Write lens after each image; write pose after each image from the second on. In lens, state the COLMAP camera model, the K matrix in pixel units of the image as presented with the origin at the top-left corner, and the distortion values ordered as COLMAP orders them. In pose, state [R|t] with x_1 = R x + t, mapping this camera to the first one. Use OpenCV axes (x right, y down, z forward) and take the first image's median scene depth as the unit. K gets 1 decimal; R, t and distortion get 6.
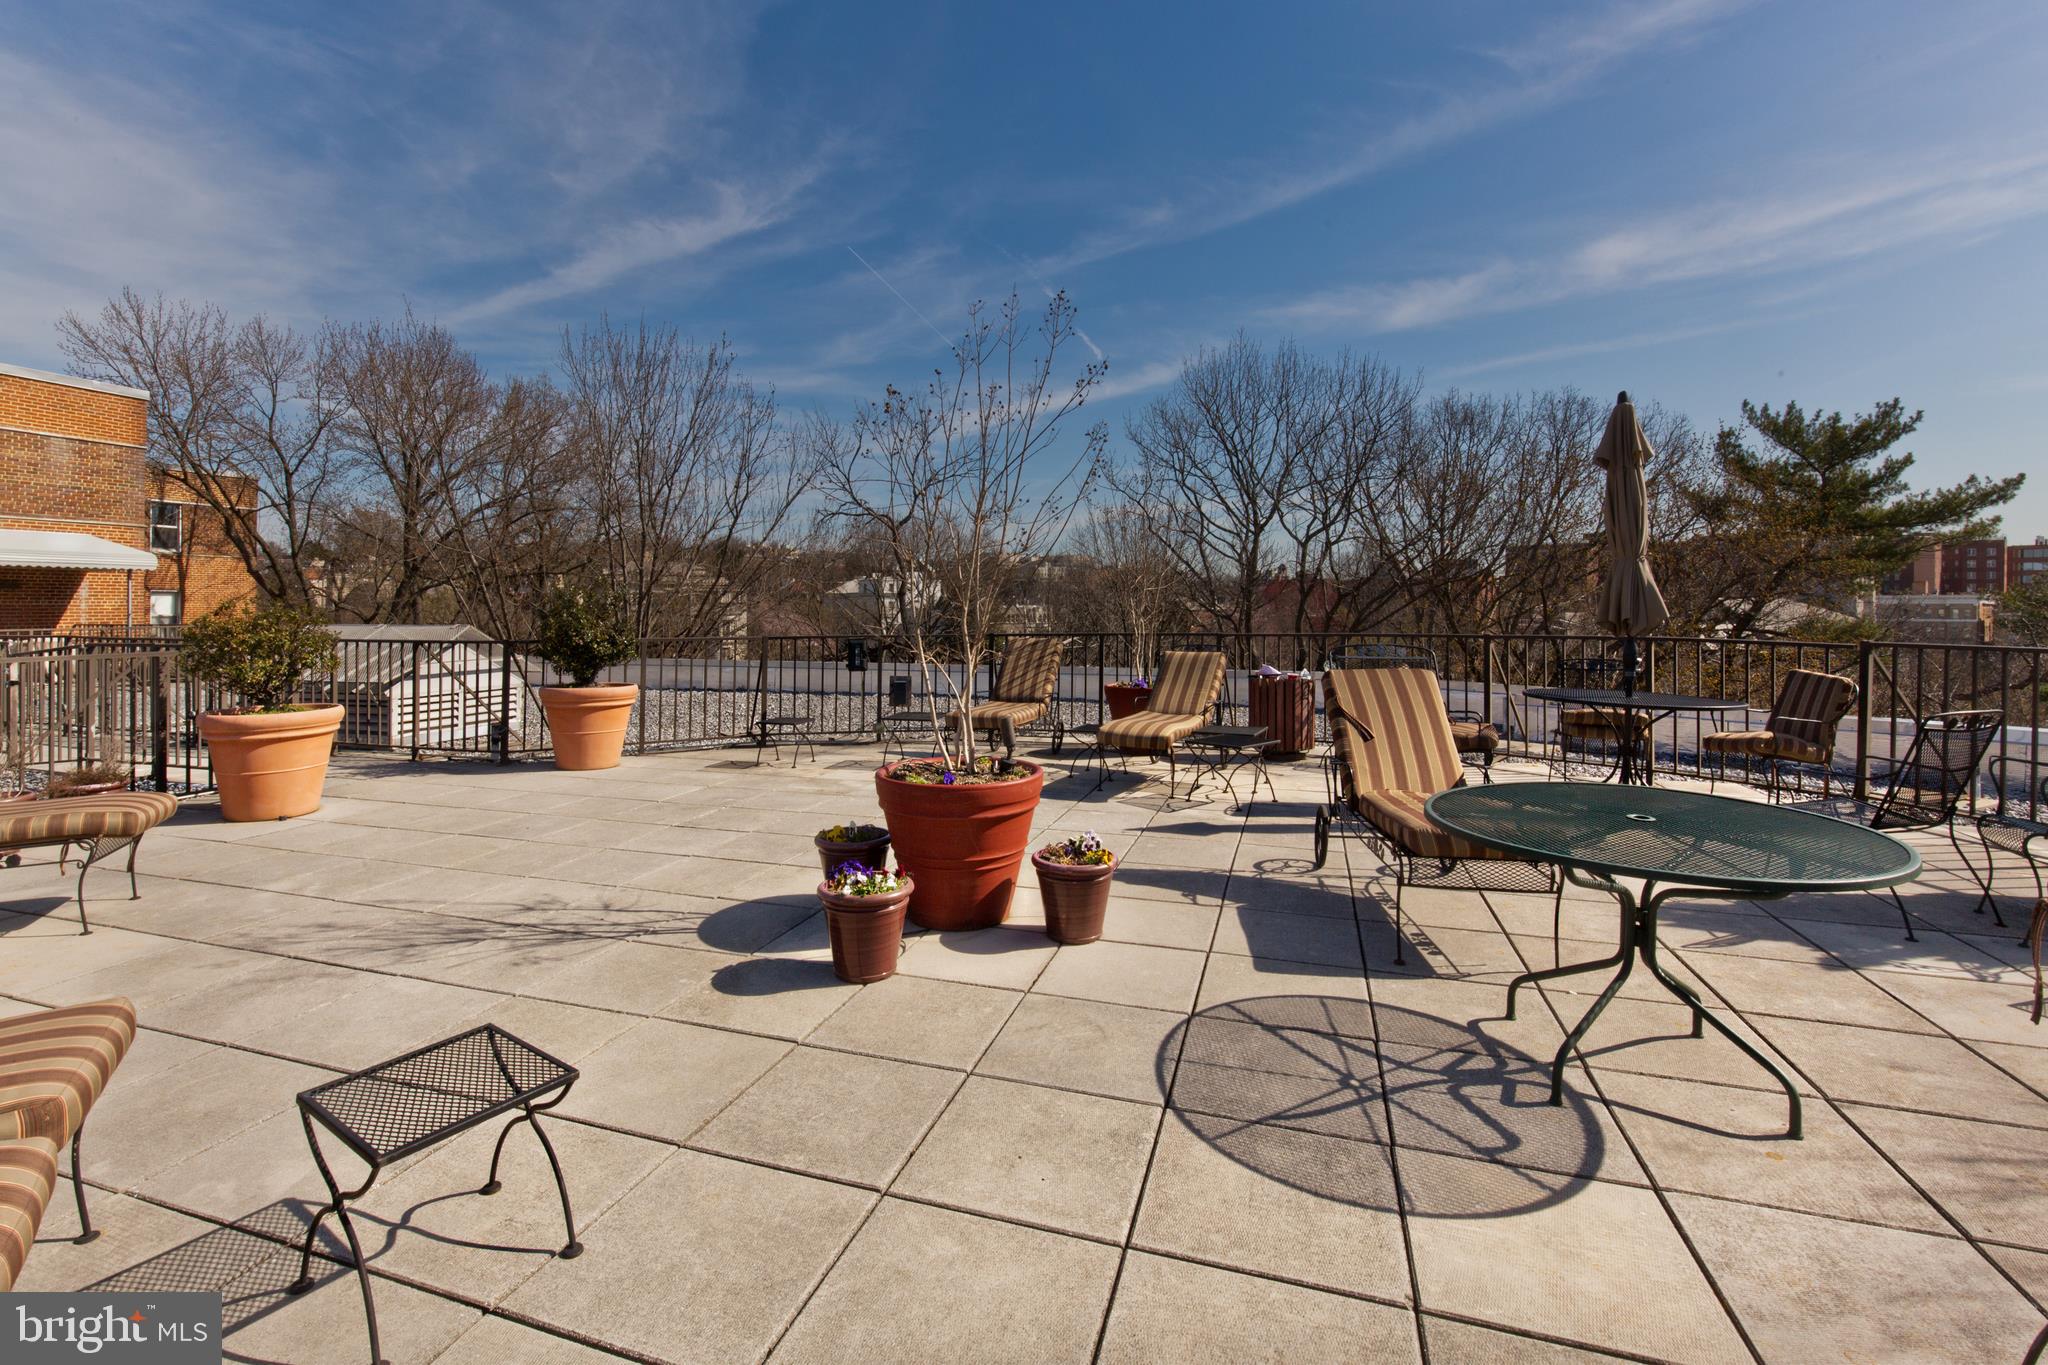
lens RADIAL K [[886.3, 0, 1000.8], [0, 886.3, 676.6], [0, 0, 1]] dist [0.000762, 0.011794]
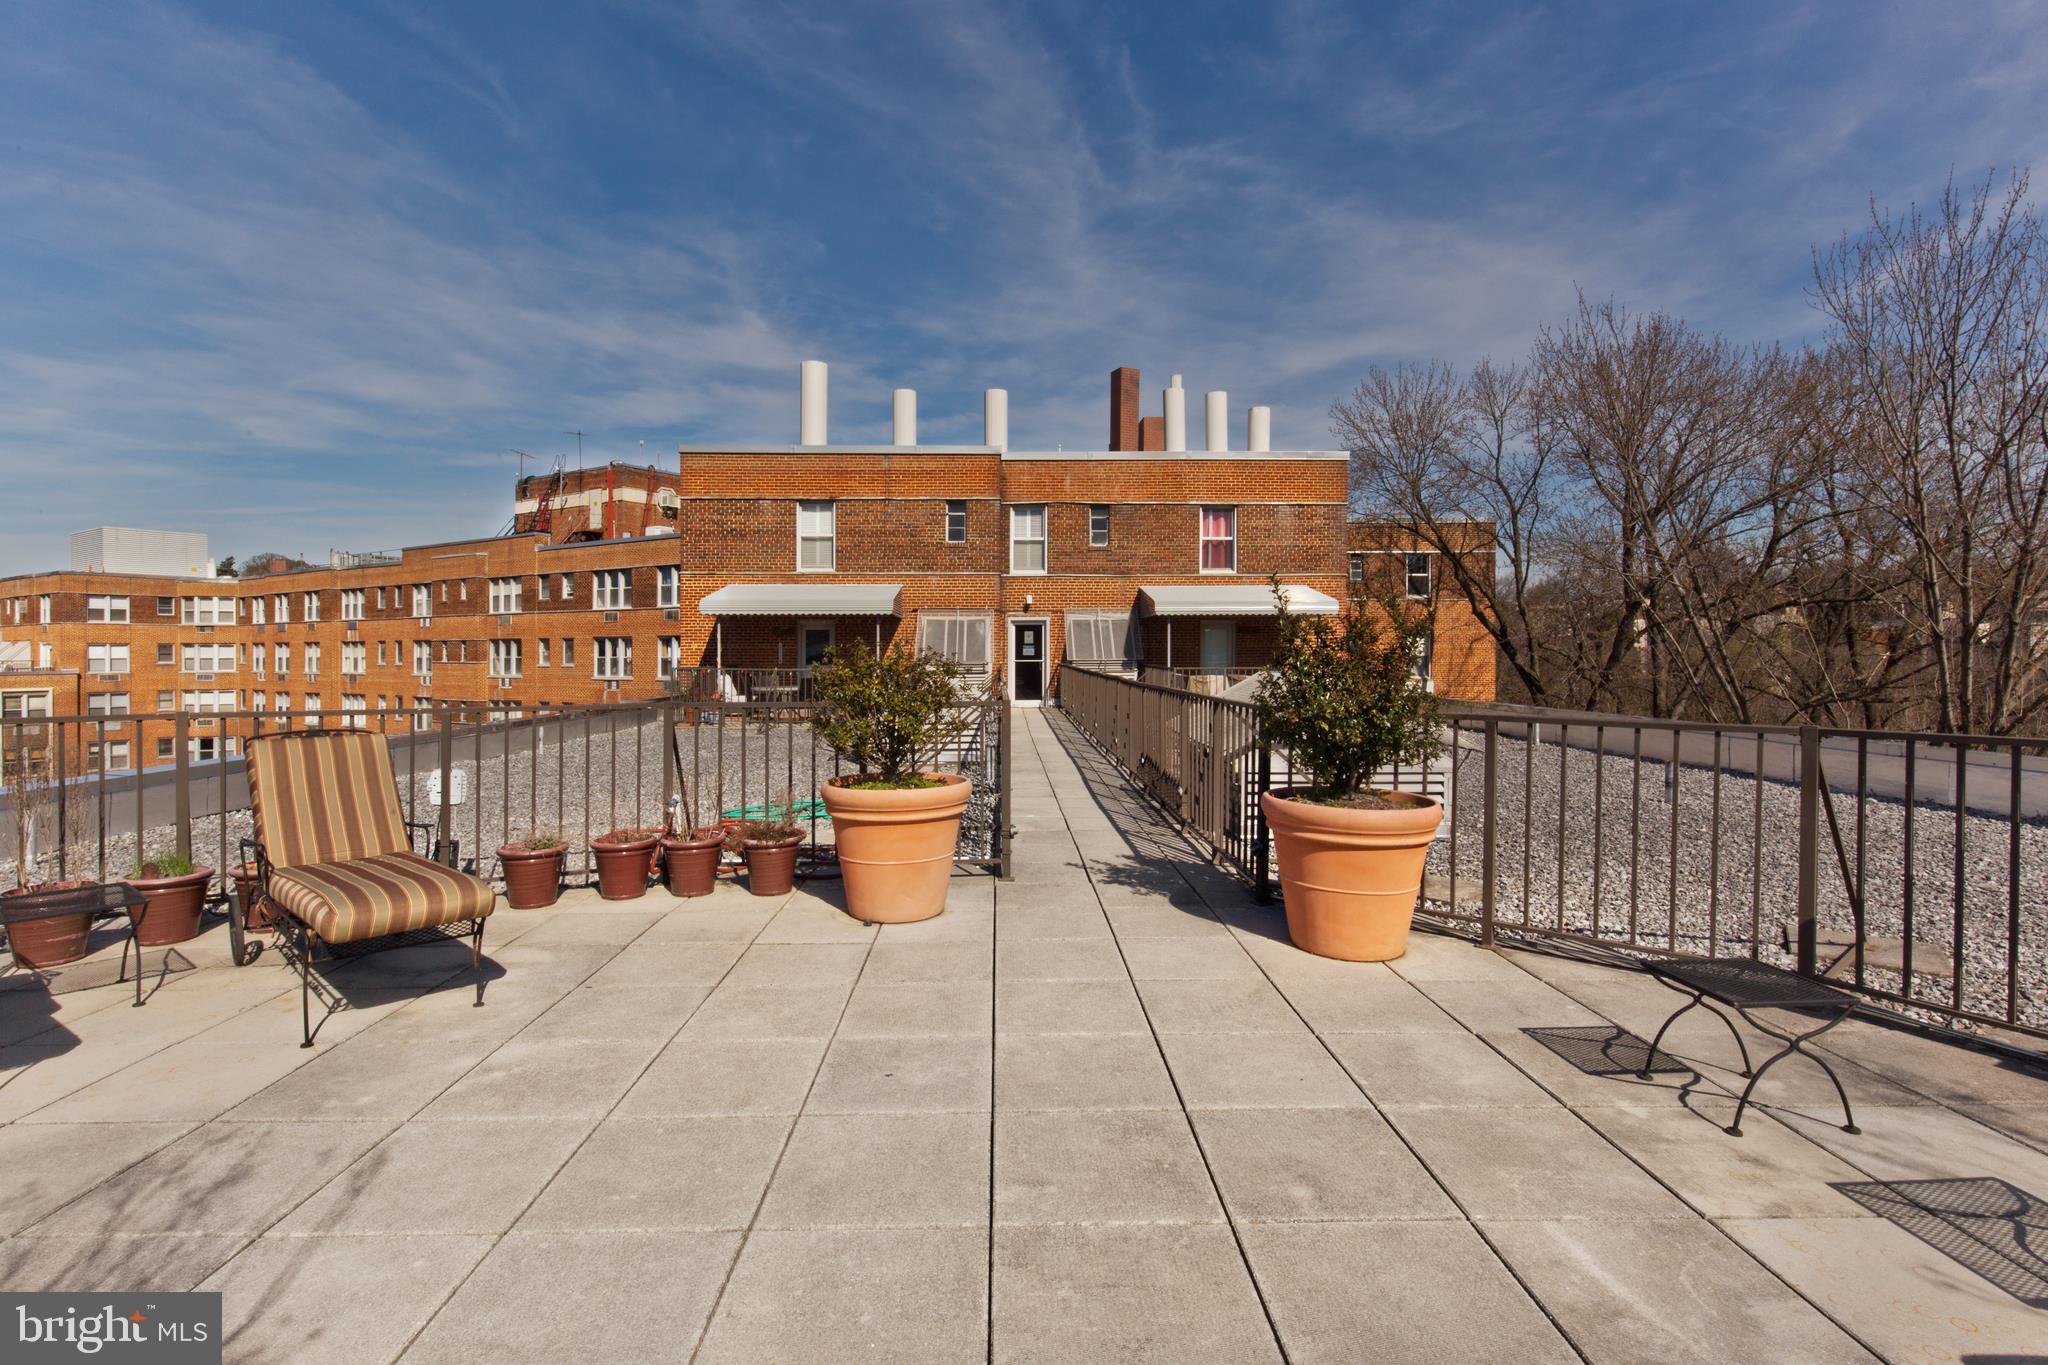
lens RADIAL K [[959.0, 0, 1018.3], [0, 959.0, 652.2], [0, 0, 1]] dist [0.003155, 0.000274]
pose [[0.336649, 0.007399, -0.941601, 0.010080], [-0.076135, 0.996909, -0.019386, -0.013446], [0.938547, 0.078215, 0.336172, 0.156289]]
